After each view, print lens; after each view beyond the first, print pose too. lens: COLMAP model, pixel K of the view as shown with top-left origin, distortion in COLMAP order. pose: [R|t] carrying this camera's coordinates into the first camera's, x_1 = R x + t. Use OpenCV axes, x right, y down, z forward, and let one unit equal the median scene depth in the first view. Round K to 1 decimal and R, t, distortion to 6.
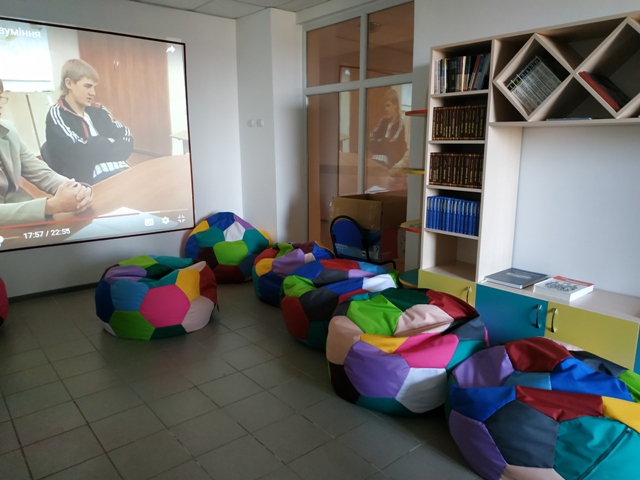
lens RADIAL K [[463.0, 0, 320.0], [0, 463.0, 240.0], [0, 0, 1]] dist [0.009374, -0.044009]
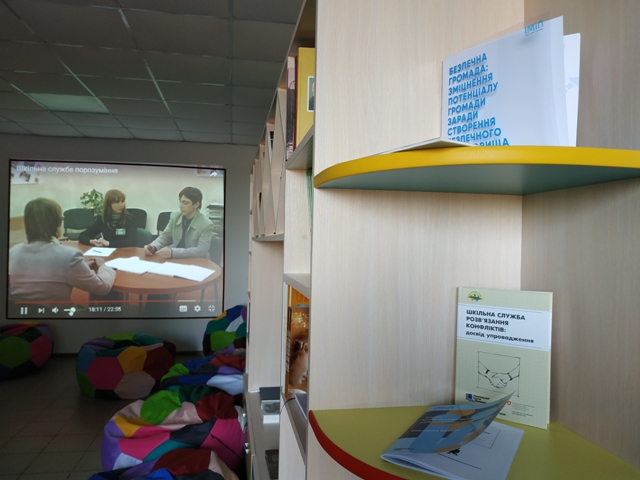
lens RADIAL K [[463.0, 0, 320.0], [0, 463.0, 240.0], [0, 0, 1]] dist [0.009374, -0.044009]
pose [[0.869823, 0.012516, -0.493206, 0.905337], [-0.116127, 0.976785, -0.180014, -0.060807], [0.479503, 0.213855, 0.851083, 0.141179]]
